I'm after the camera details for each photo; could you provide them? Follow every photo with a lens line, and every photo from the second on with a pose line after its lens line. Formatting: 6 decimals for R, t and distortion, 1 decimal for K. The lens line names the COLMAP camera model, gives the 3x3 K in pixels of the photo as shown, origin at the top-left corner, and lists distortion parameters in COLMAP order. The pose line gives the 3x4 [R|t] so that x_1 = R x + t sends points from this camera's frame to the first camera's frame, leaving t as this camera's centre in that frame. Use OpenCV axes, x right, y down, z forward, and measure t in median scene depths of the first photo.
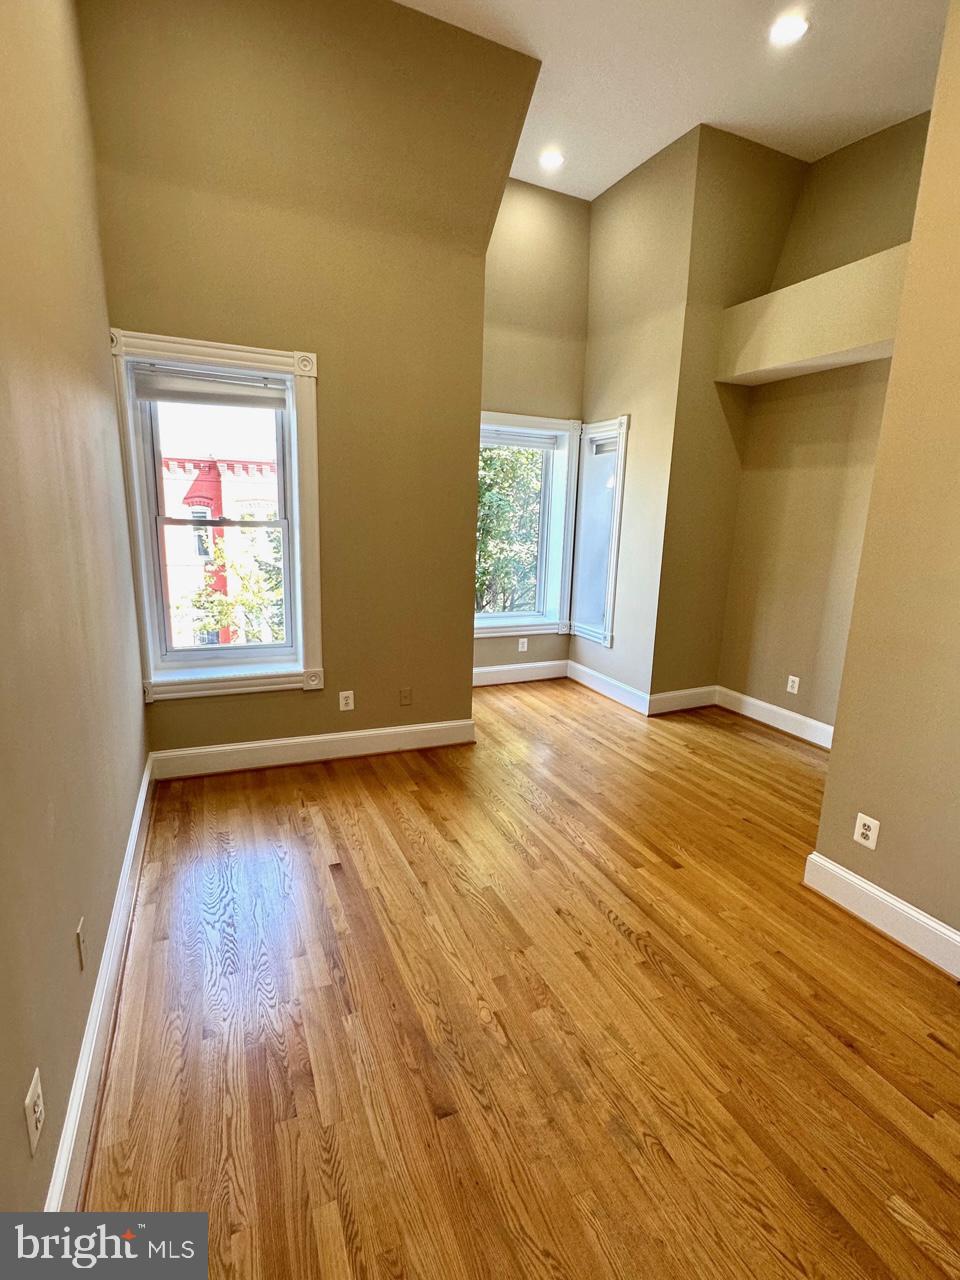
lens RADIAL K [[605.1, 0, 480.0], [0, 605.1, 640.0], [0, 0, 1]] dist [0.003650, -0.000612]
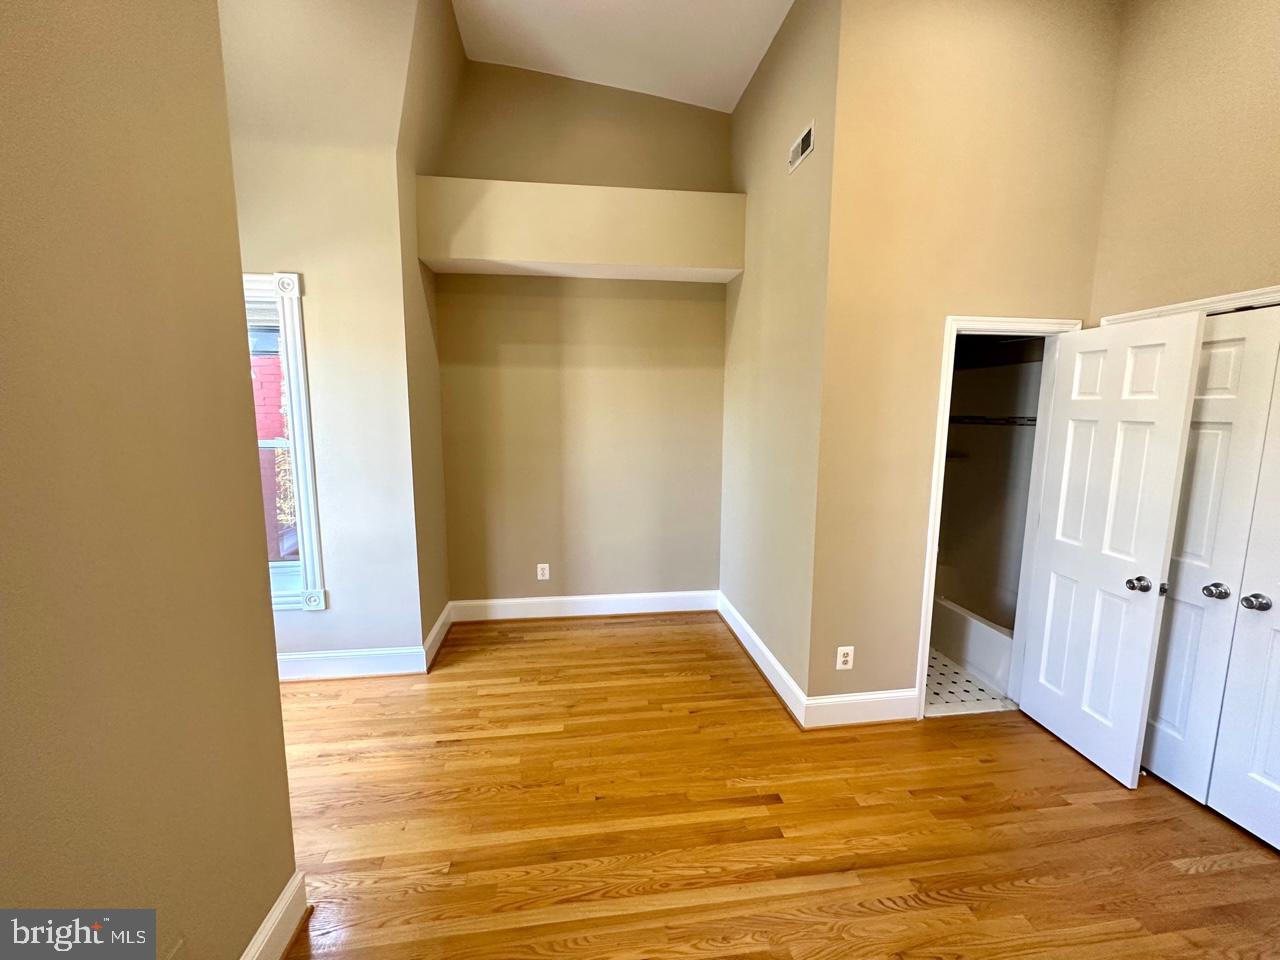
lens RADIAL K [[510.9, 0, 640.0], [0, 510.9, 480.0], [0, 0, 1]] dist [-0.000308, 0.000502]
pose [[0.286238, -0.158857, 0.944898, -0.244976], [0.205939, 0.973313, 0.101249, -0.136847], [-0.935765, 0.165610, 0.311314, 0.549015]]
